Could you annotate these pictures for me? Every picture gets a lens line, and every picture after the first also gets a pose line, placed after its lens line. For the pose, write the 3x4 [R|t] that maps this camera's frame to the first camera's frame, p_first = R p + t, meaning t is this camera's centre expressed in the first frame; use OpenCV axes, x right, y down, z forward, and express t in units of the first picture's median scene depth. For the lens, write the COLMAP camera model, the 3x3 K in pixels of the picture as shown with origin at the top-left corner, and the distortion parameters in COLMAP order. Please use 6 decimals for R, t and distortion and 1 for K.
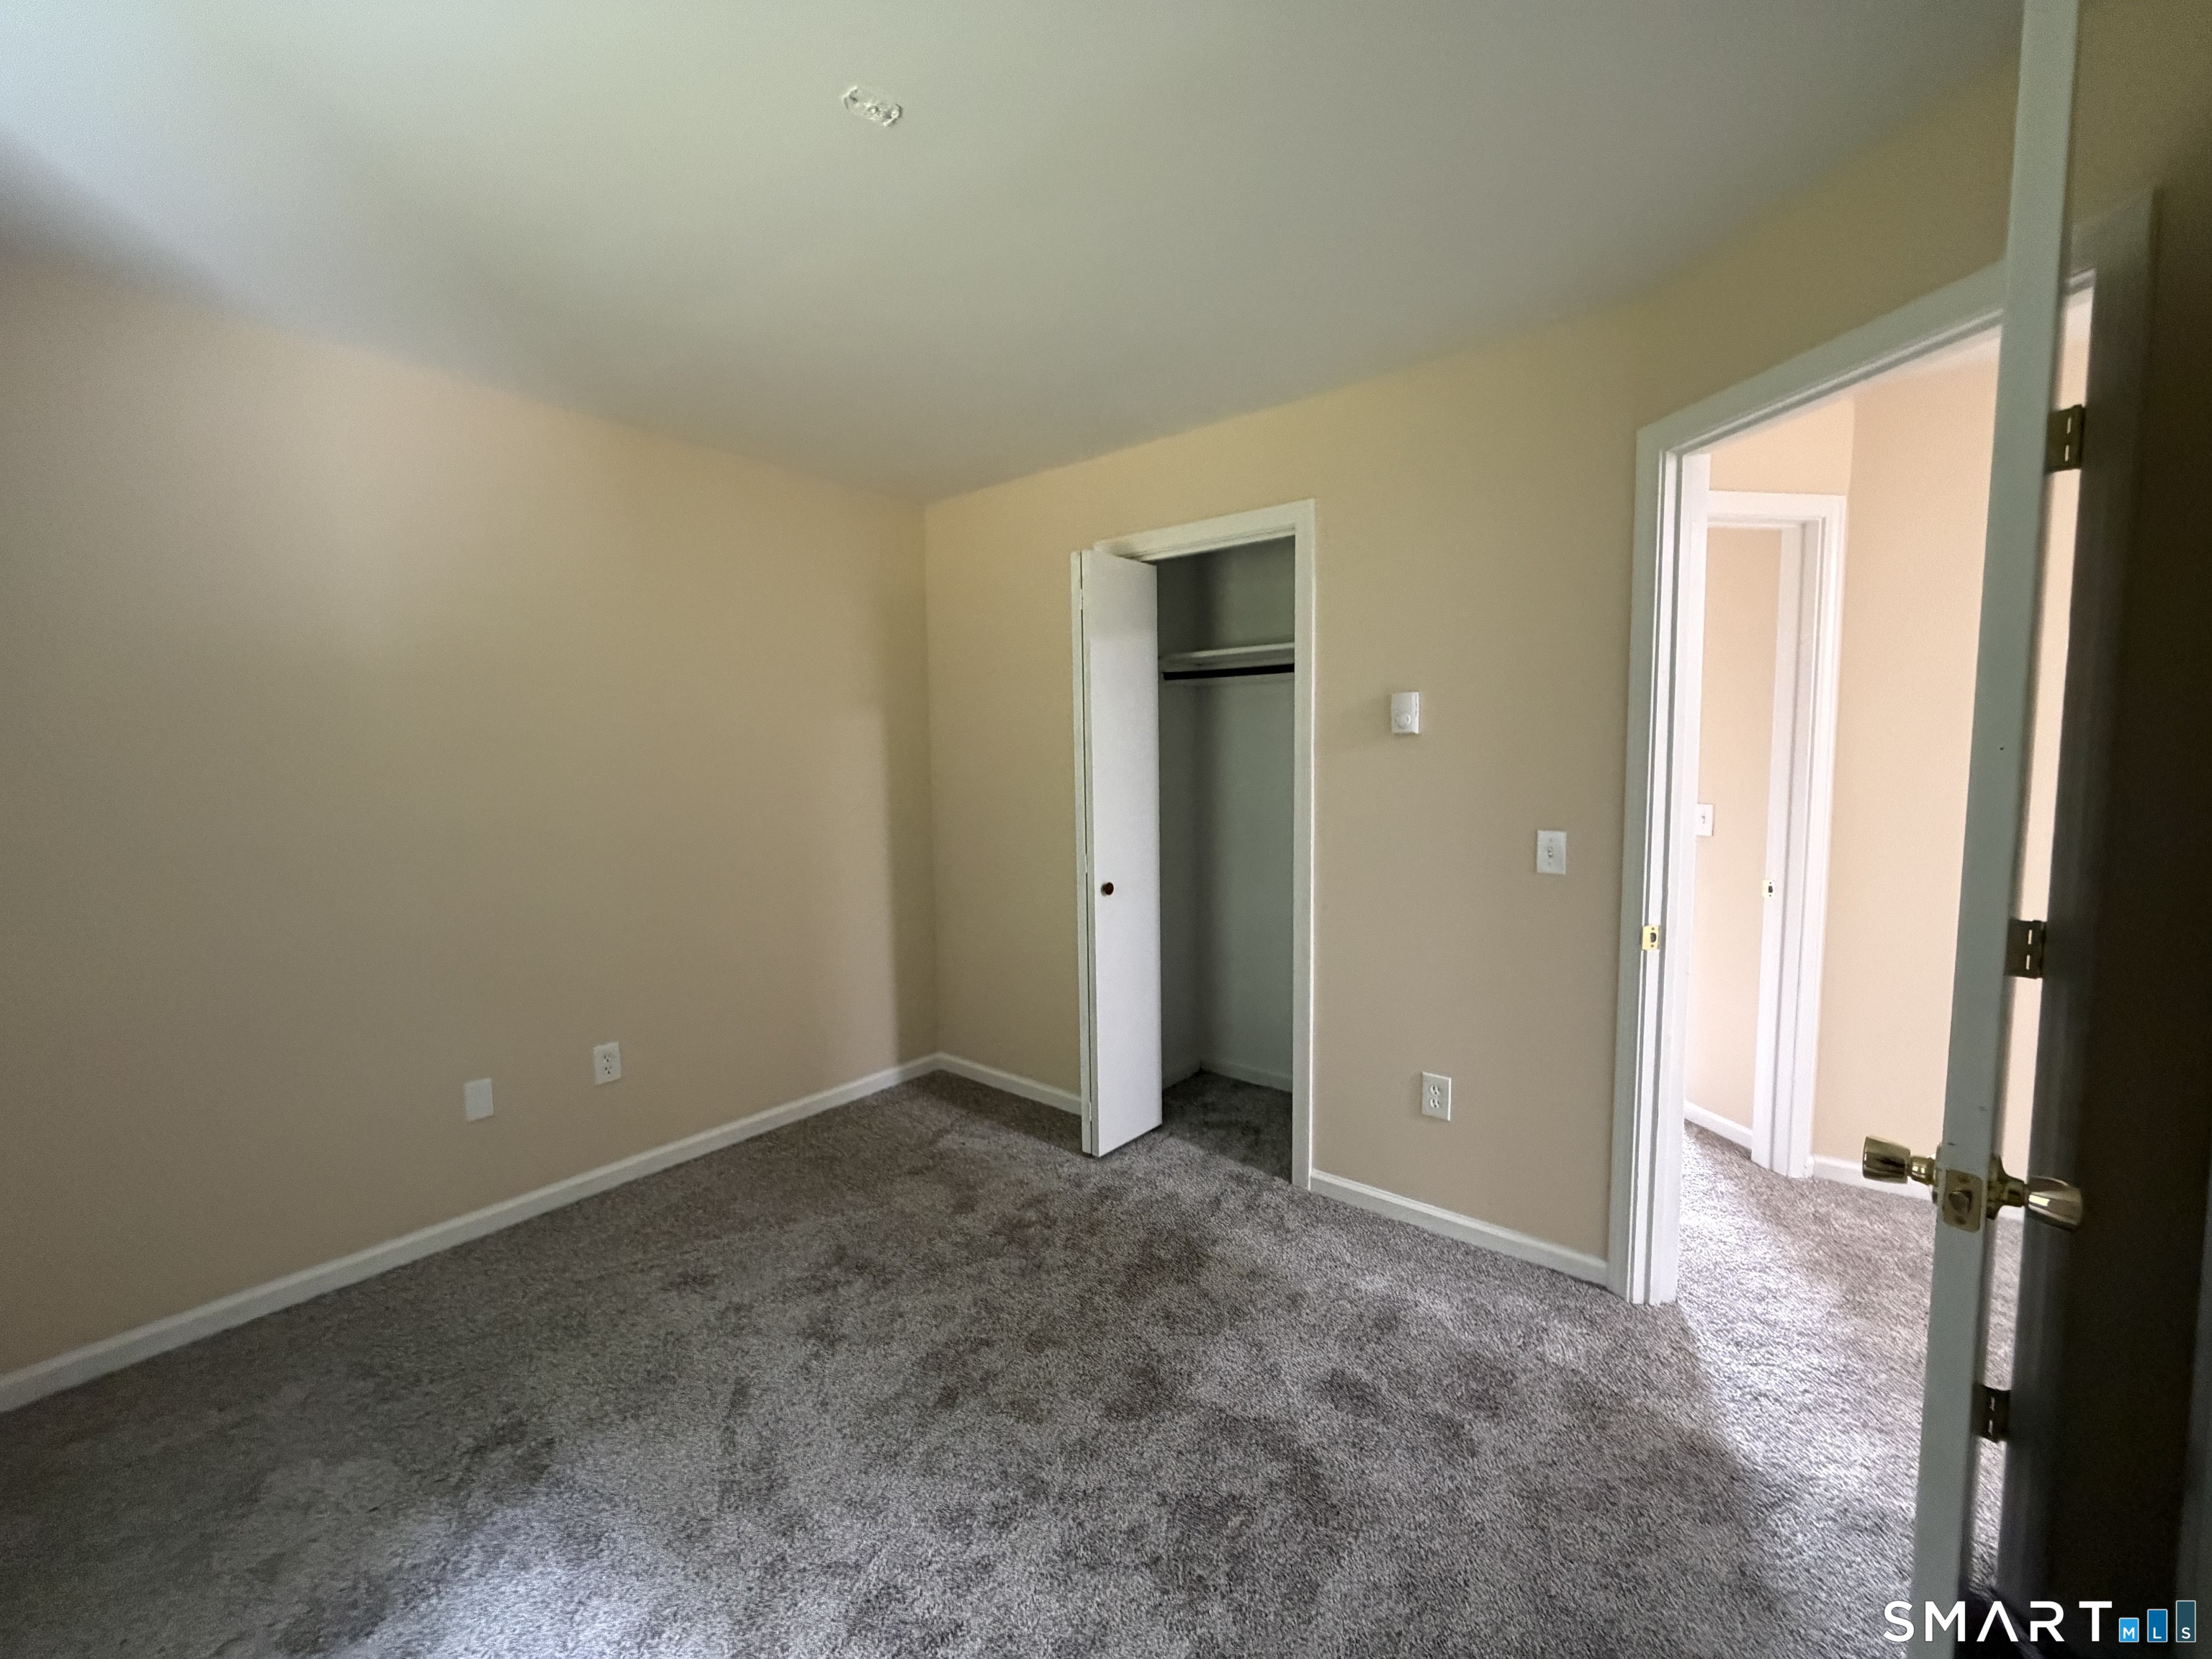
lens RADIAL K [[880.0, 0, 1089.7], [0, 880.0, 824.7], [0, 0, 1]] dist [0.001881, -0.000628]
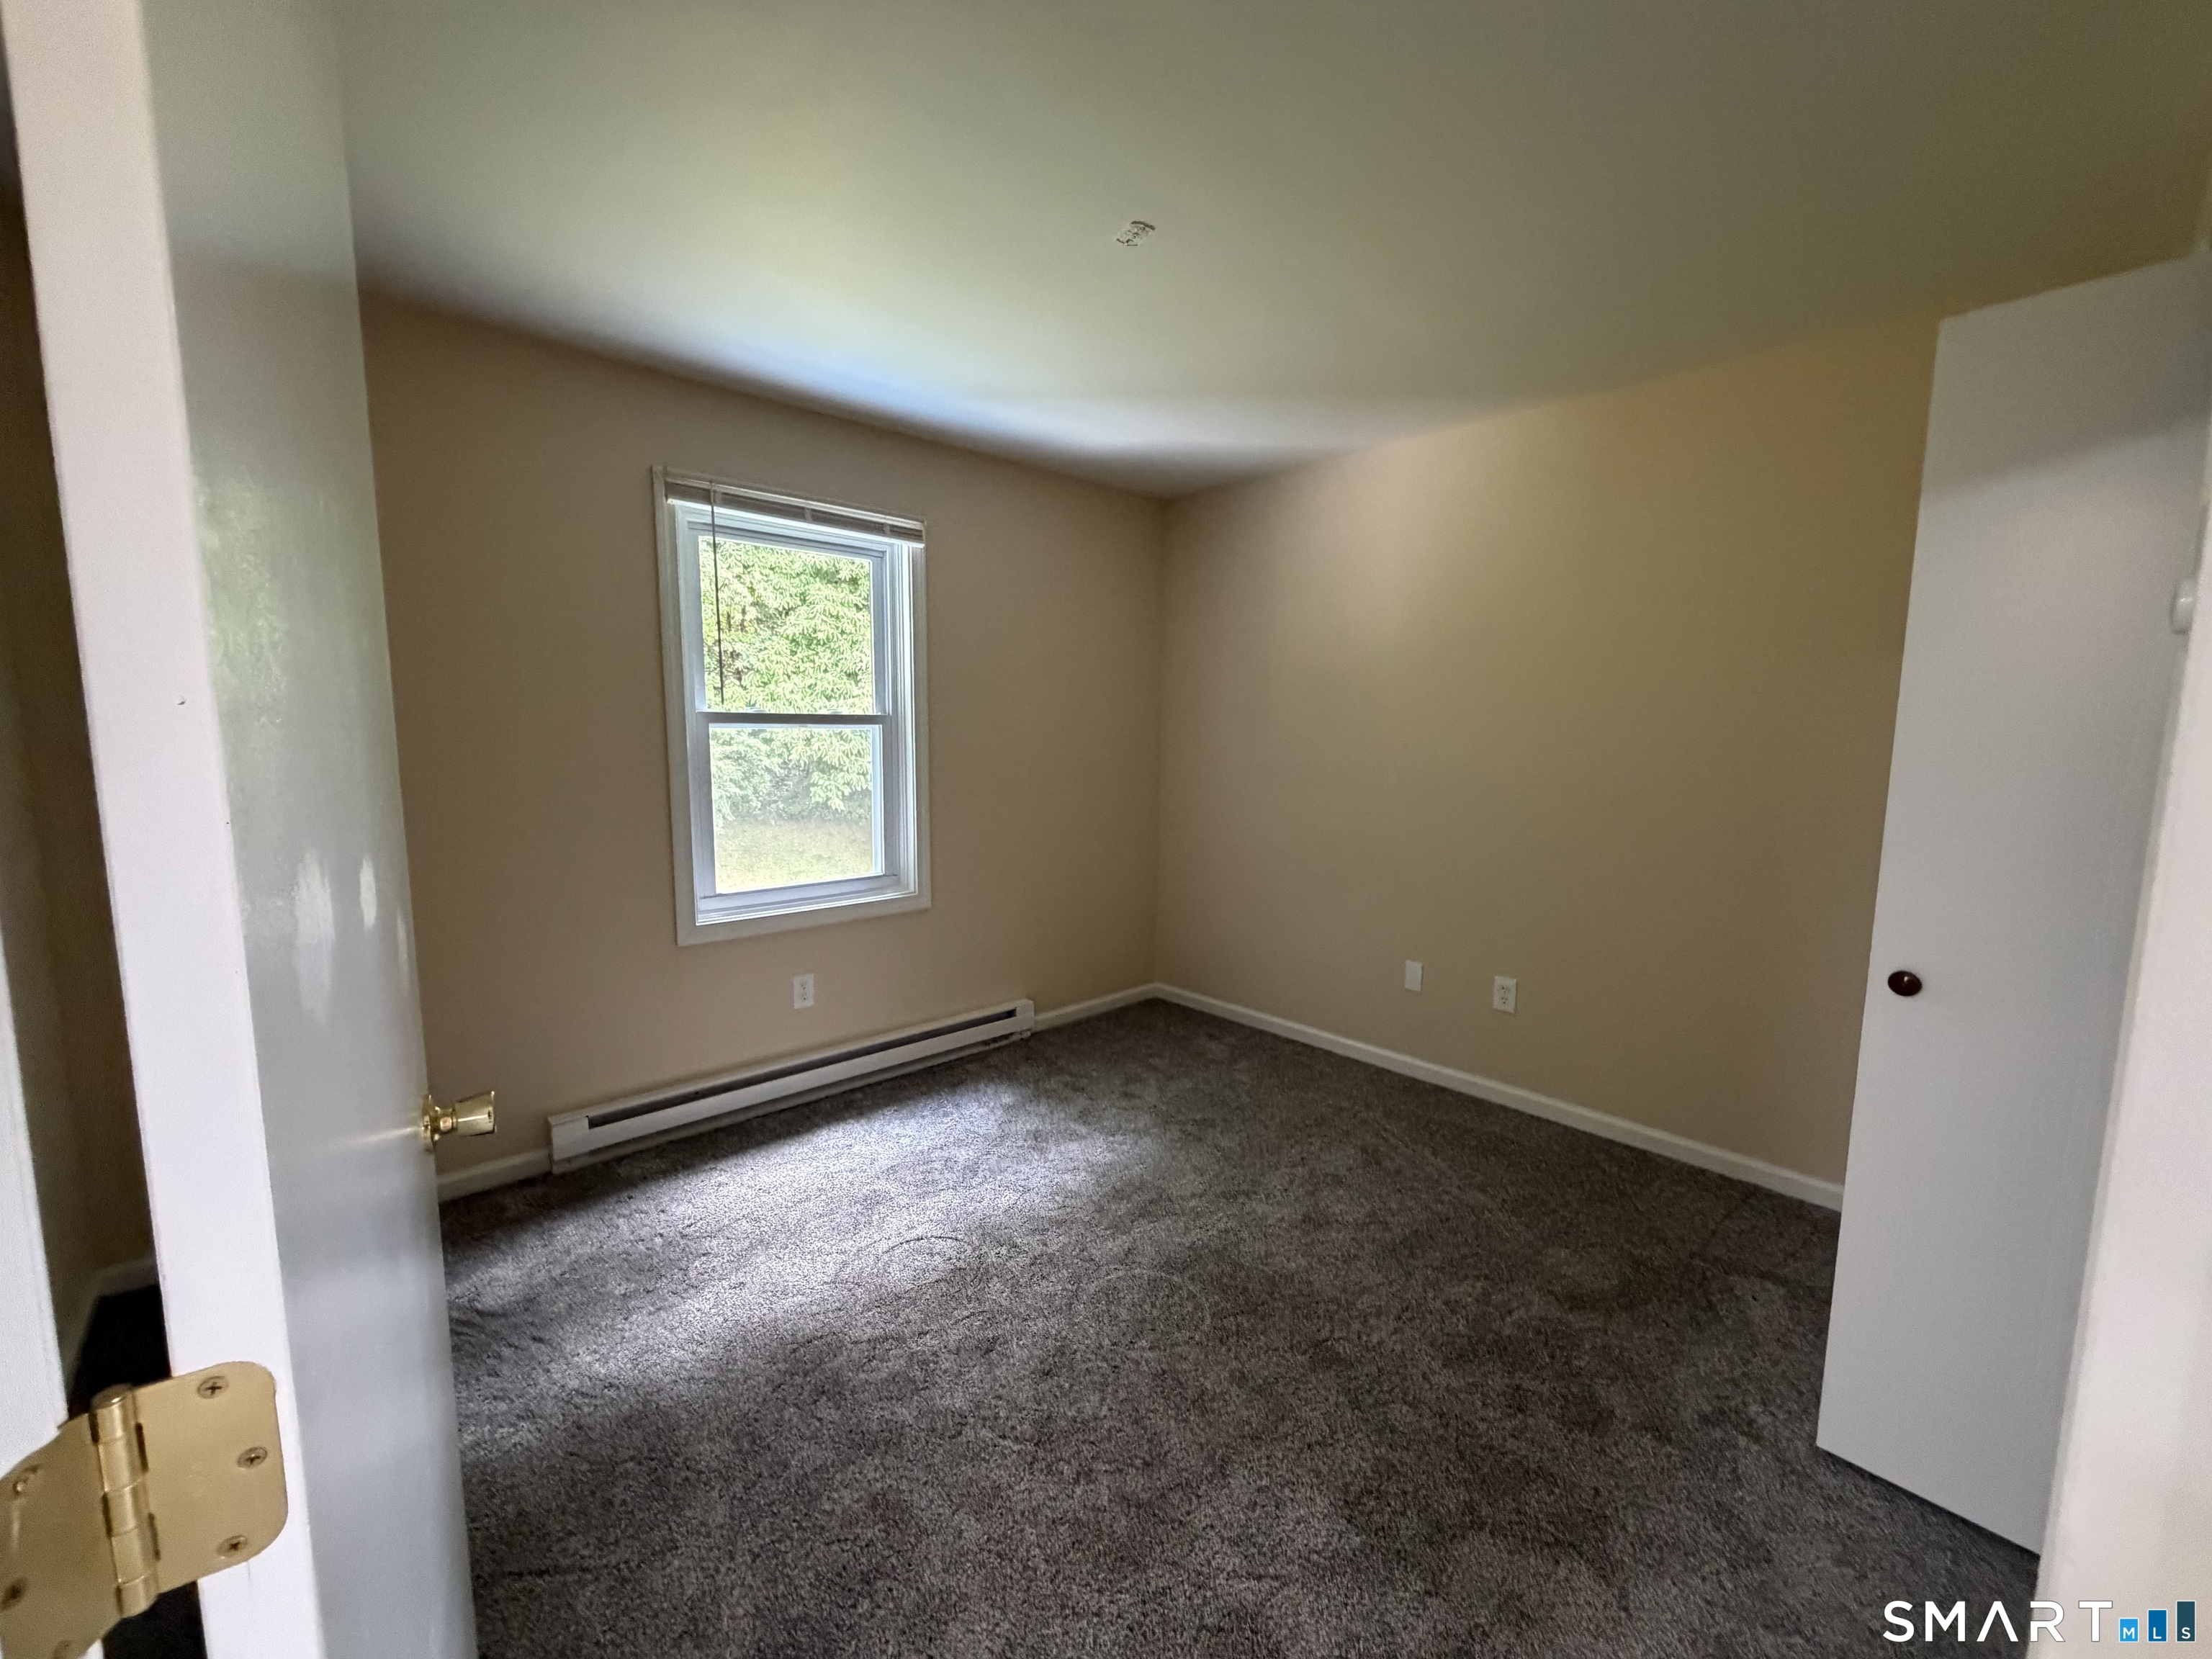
lens RADIAL K [[880.0, 0, 1100.3], [0, 880.0, 836.6], [0, 0, 1]] dist [0.001881, -0.000628]
pose [[-0.129779, 0.136997, -0.982033, 0.692336], [-0.082745, 0.985458, 0.148409, -0.059933], [0.988084, 0.100518, -0.116556, 0.701408]]
